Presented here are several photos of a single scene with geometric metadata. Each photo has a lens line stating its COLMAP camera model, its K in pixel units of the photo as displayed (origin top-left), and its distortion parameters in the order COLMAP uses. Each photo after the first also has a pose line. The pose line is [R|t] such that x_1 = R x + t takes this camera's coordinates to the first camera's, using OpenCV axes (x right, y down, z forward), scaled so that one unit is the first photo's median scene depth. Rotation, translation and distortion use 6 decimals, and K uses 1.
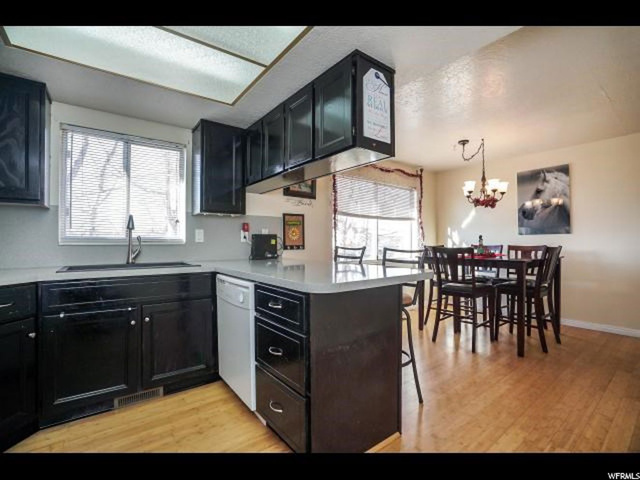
lens RADIAL K [[298.5, 0, 320.5], [0, 298.5, 239.0], [0, 0, 1]] dist [-0.049098, 0.014630]
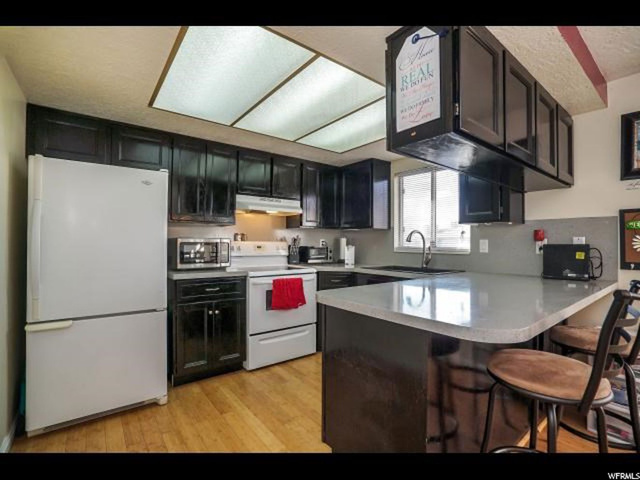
lens RADIAL K [[298.5, 0, 318.4], [0, 298.5, 241.8], [0, 0, 1]] dist [-0.049098, 0.014630]
pose [[0.007035, 0.000863, -0.999975, 0.693118], [0.004798, 0.999988, 0.000897, -0.035171], [0.999964, -0.004804, 0.007031, 0.560276]]
